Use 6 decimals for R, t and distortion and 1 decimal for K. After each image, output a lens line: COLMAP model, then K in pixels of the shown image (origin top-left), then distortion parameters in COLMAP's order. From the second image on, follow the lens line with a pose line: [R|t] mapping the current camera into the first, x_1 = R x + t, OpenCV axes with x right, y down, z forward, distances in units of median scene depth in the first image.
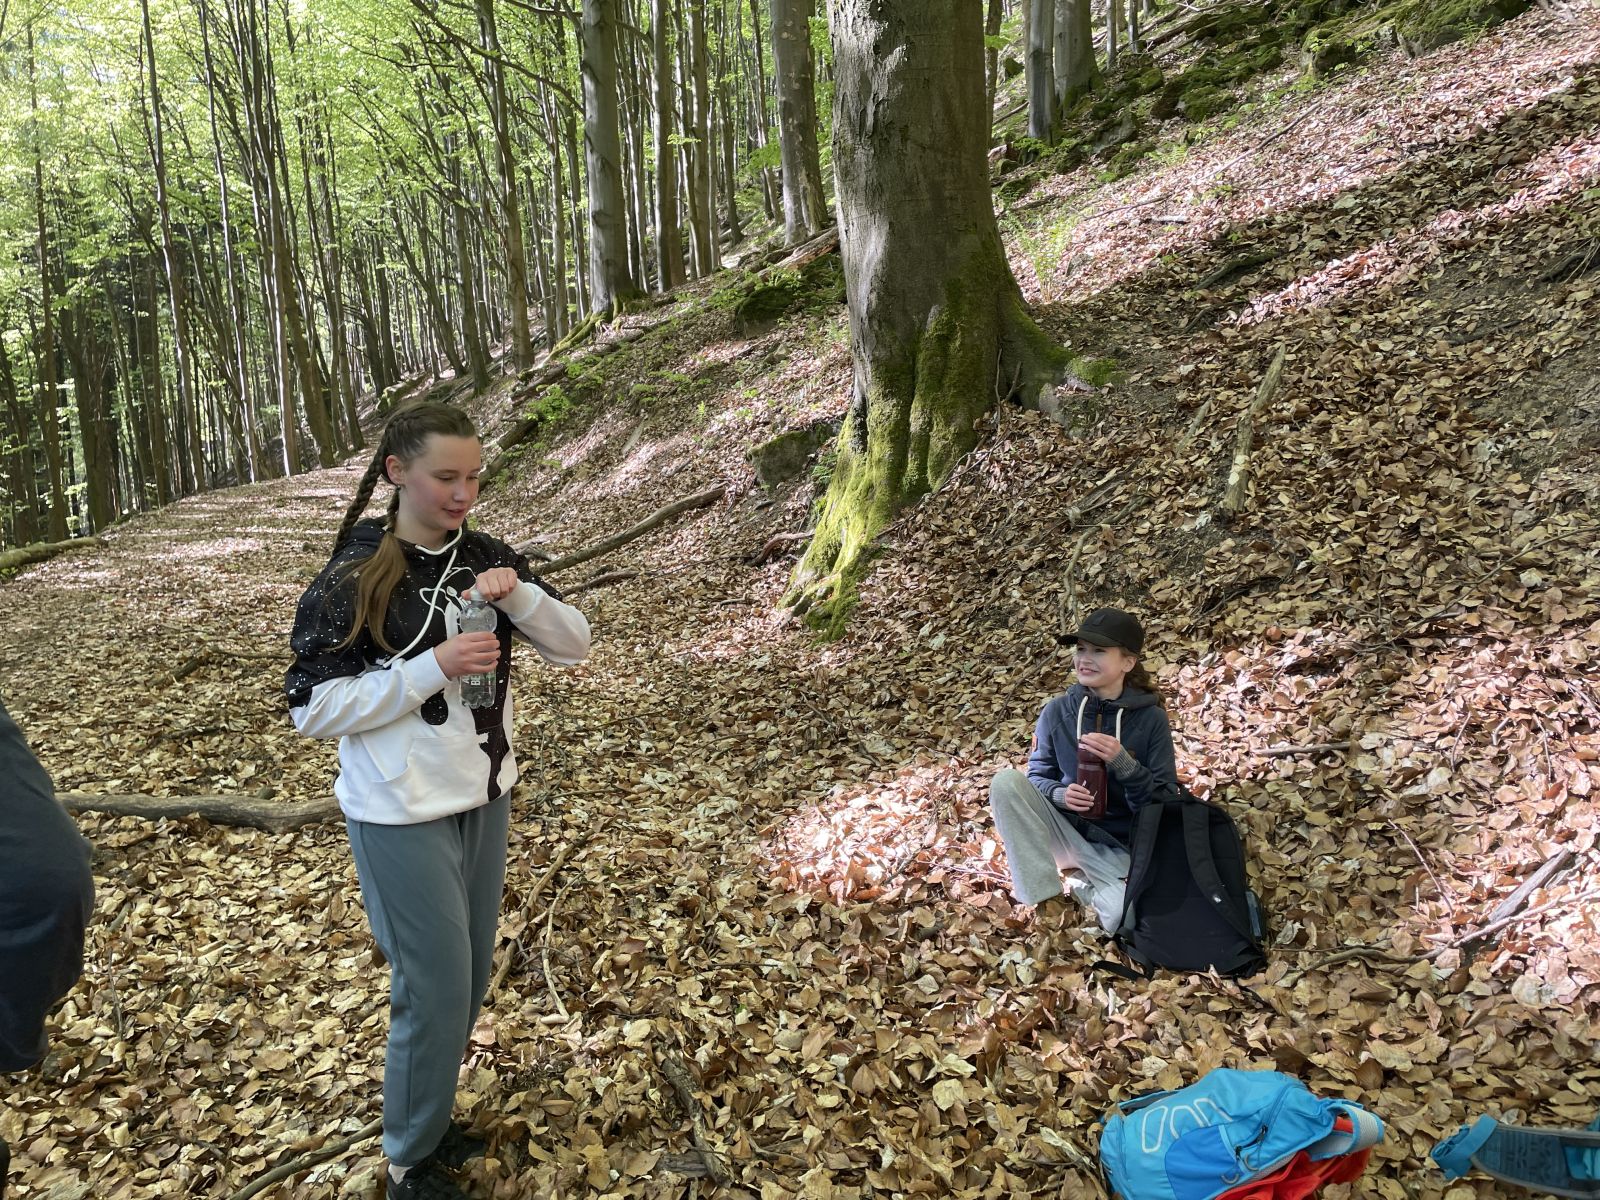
lens RADIAL K [[1192.0, 0, 797.3], [0, 1192.0, 588.7], [0, 0, 1]] dist [0.089152, -0.110144]
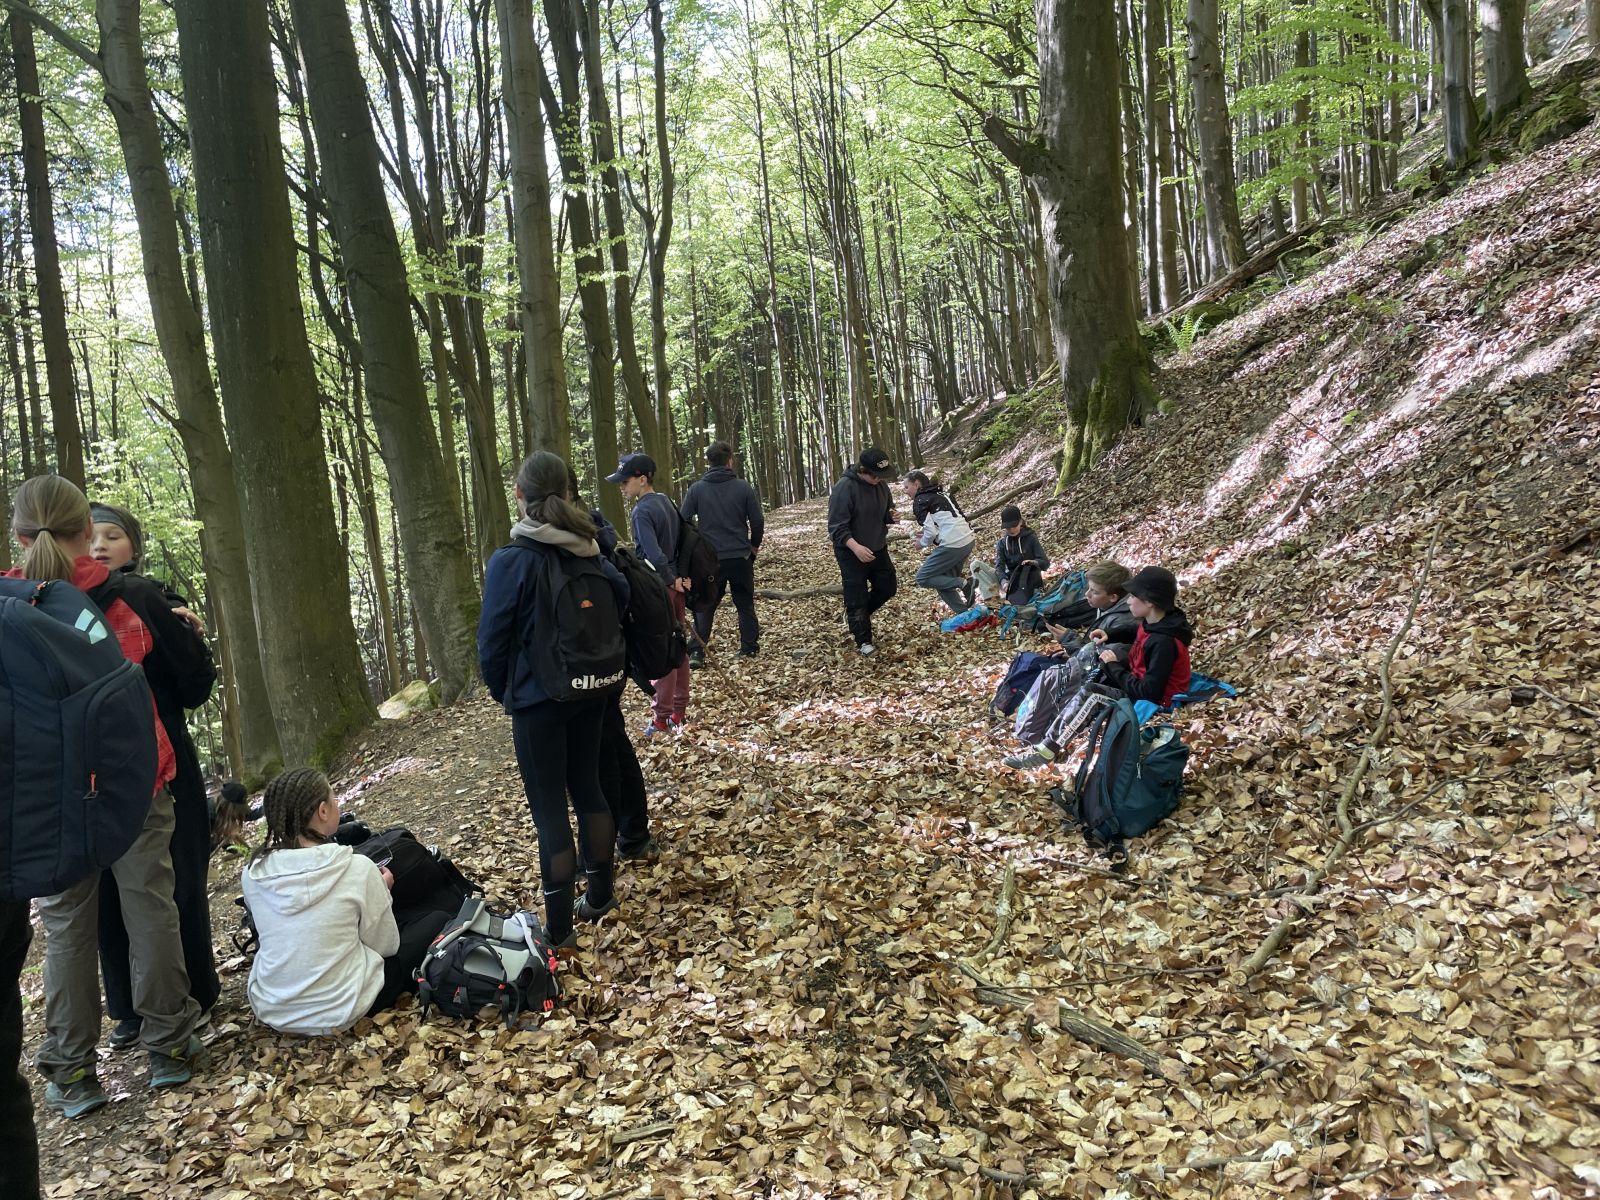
lens RADIAL K [[1192.0, 0, 797.3], [0, 1192.0, 588.7], [0, 0, 1]] dist [0.089152, -0.110144]
pose [[0.893384, 0.002269, -0.449288, 0.640333], [-0.006553, 0.999947, -0.007980, 0.147540], [0.449246, 0.010074, 0.893351, -1.111067]]
